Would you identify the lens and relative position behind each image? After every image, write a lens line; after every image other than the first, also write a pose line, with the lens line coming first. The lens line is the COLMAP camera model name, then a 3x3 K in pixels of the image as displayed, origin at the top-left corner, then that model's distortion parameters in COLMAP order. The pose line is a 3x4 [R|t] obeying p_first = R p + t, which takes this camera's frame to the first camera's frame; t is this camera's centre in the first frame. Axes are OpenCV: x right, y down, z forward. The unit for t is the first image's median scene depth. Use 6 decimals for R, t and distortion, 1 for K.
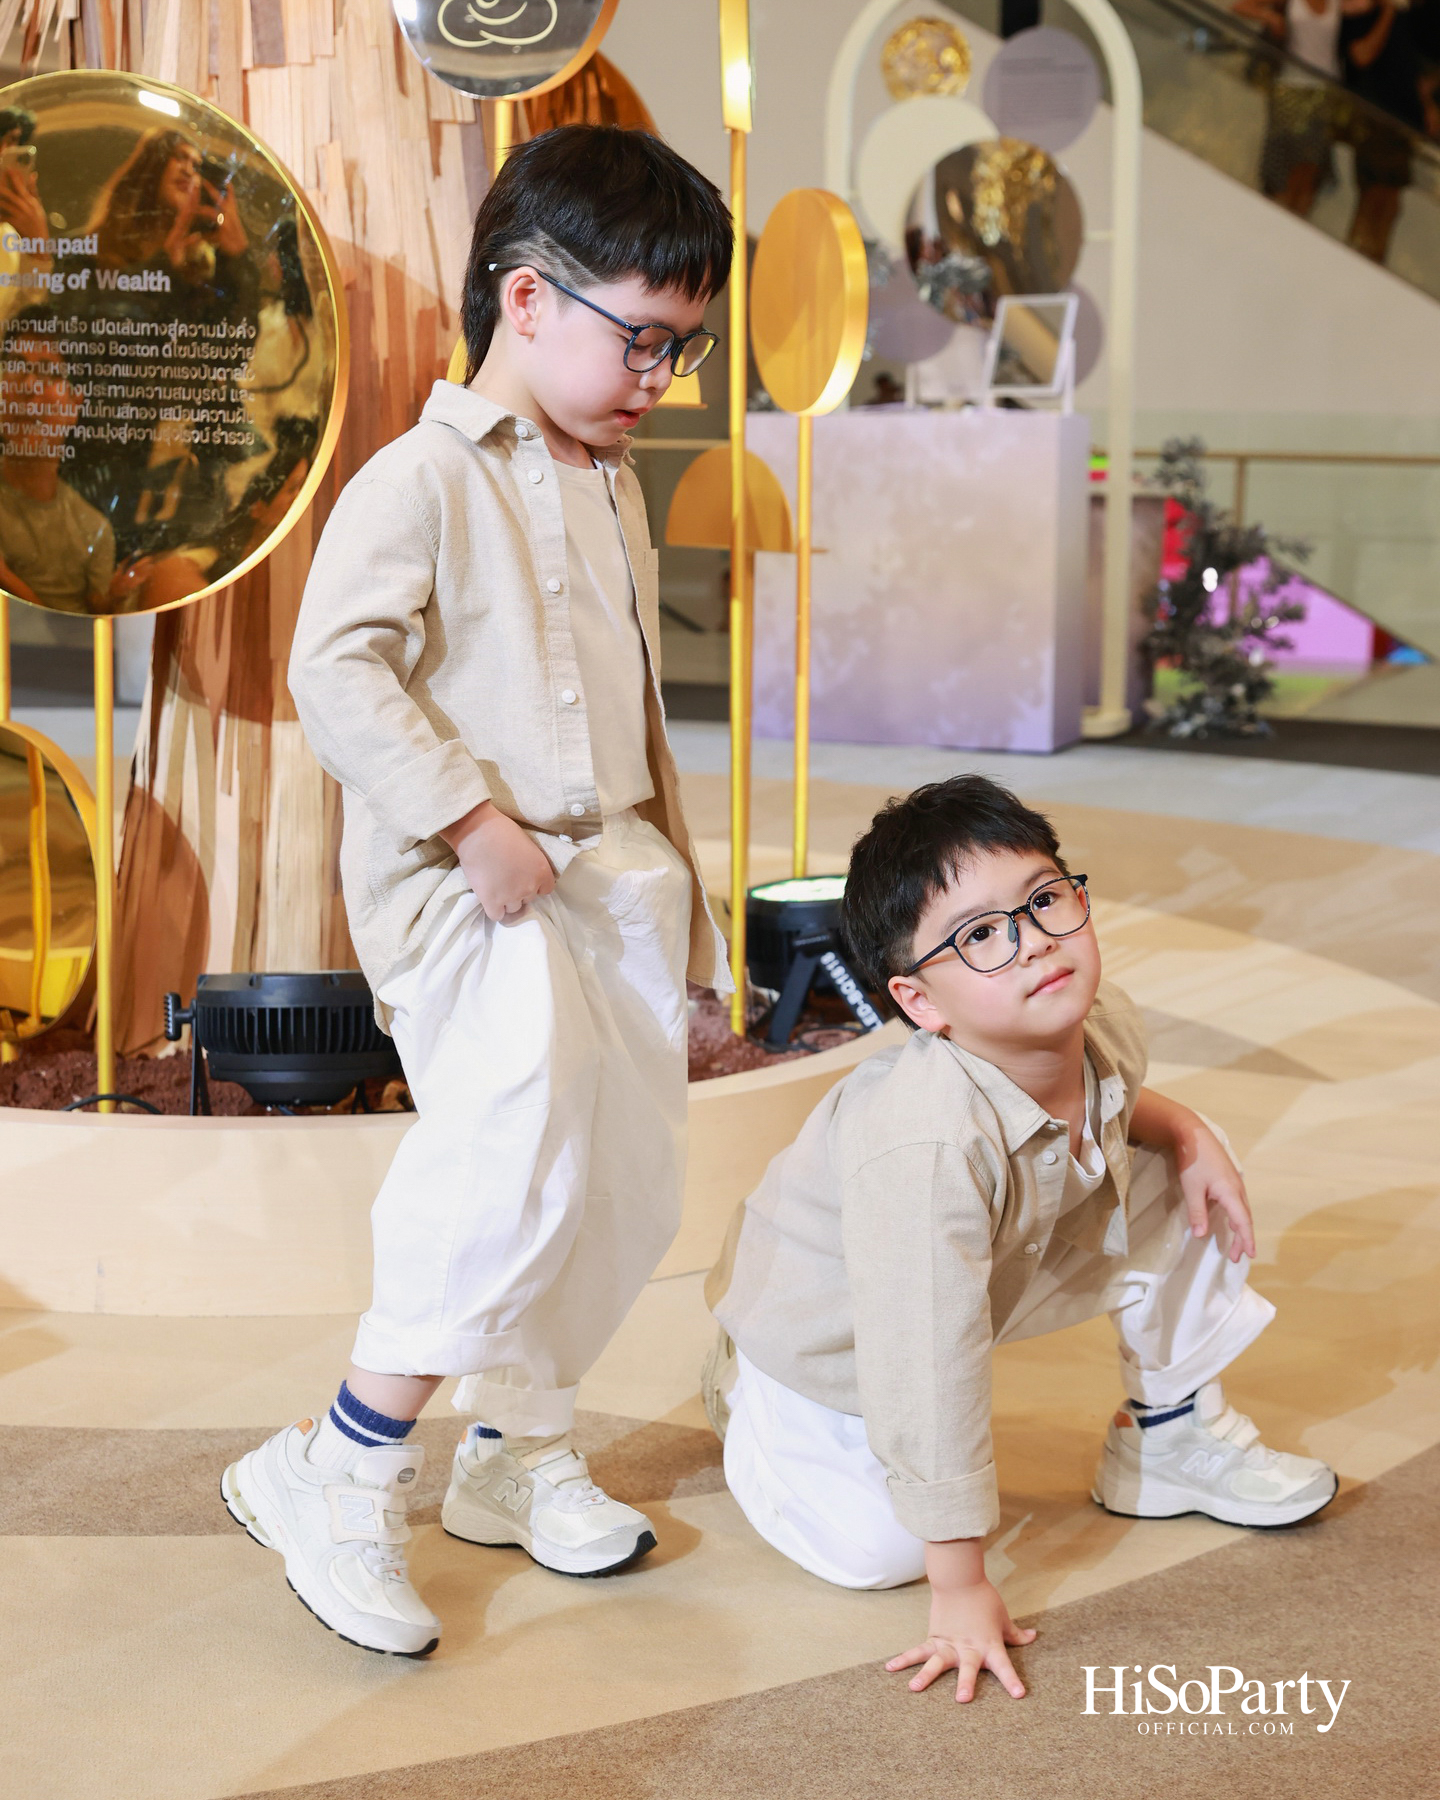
lens RADIAL K [[2714.9, 0, 748.9], [0, 2714.9, 899.4], [0, 0, 1]] dist [-0.004003, -0.032604]
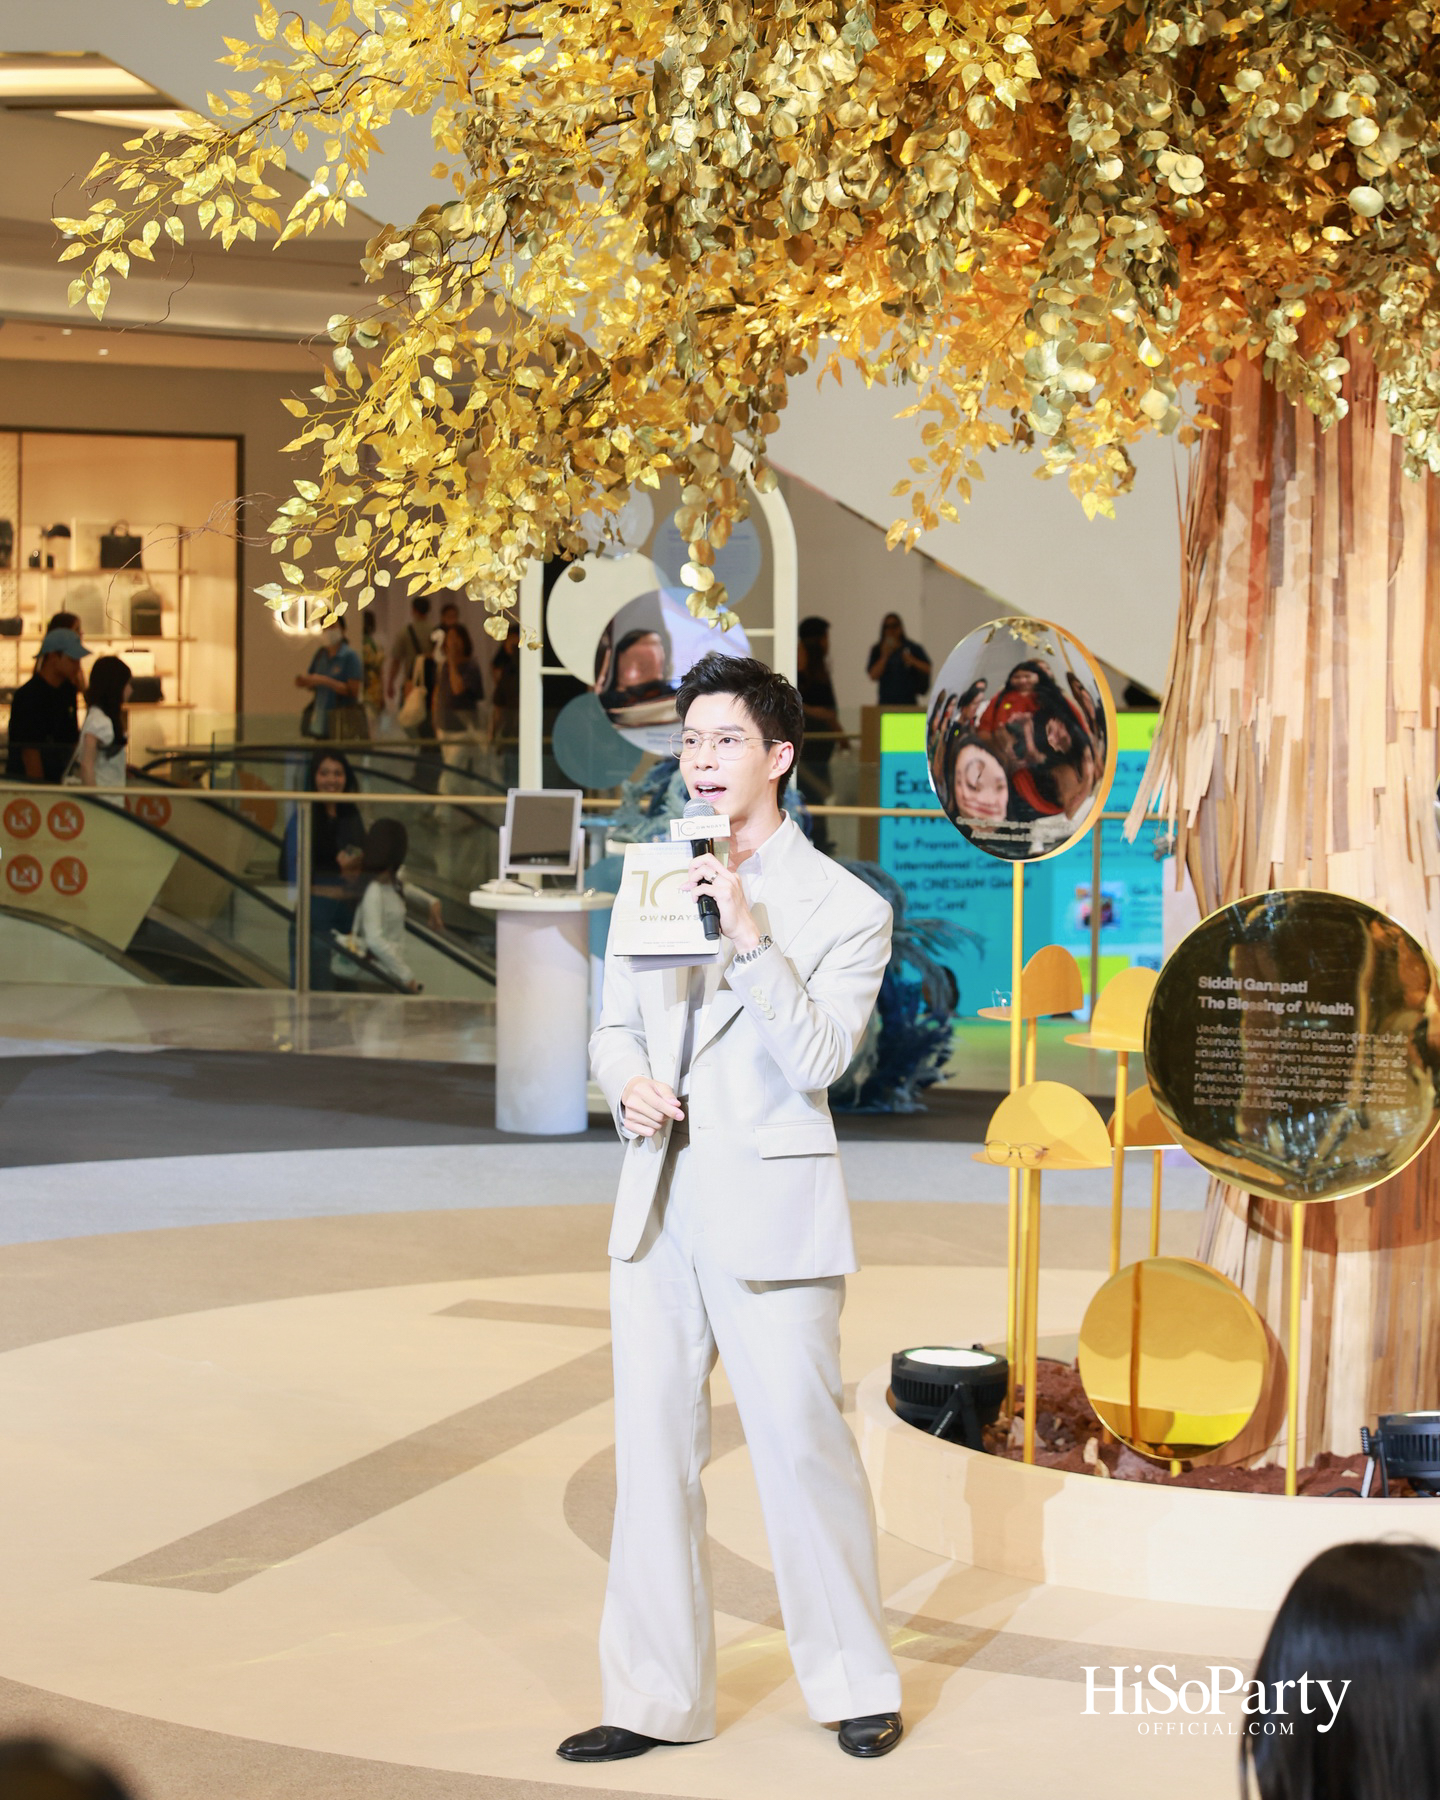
lens RADIAL K [[4105.2, 0, 778.5], [0, 4105.2, 823.6], [0, 0, 1]] dist [0.022594, -0.458392]
pose [[0.996082, -0.012170, 0.087594, -0.718092], [0.021293, 0.994351, -0.103988, -0.073288], [-0.085833, 0.105445, 0.990714, -1.395945]]
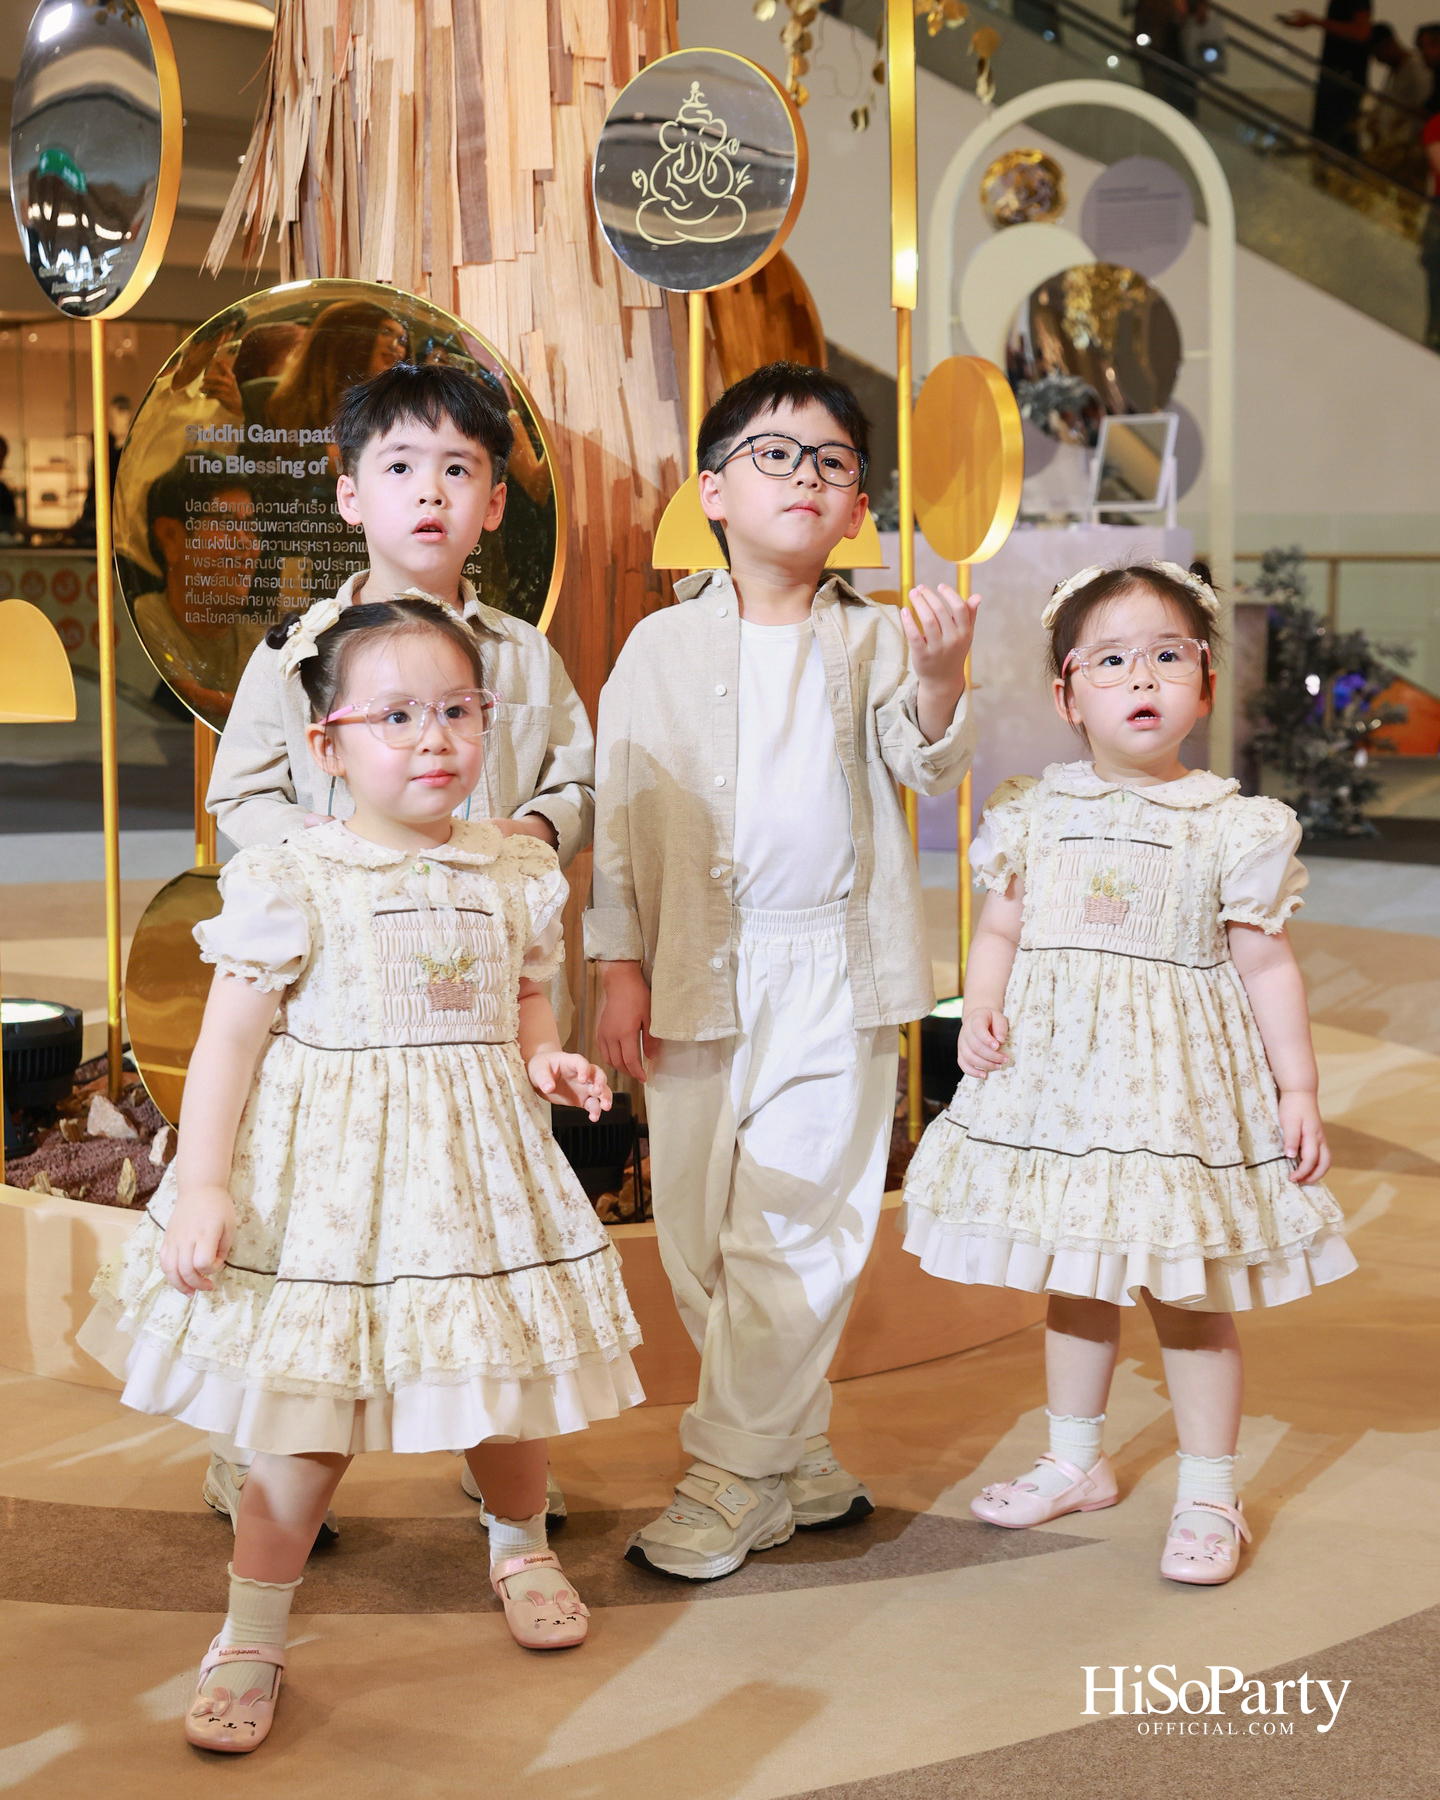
lens RADIAL K [[2749.2, 0, 746.2], [0, 2749.2, 845.6], [0, 0, 1]] dist [-0.017708, 0.029279]
pose [[0.999481, -0.017062, -0.027329, -0.041445], [0.015541, 0.998369, -0.054942, -0.009752], [0.028221, 0.054489, 0.998115, -0.089260]]
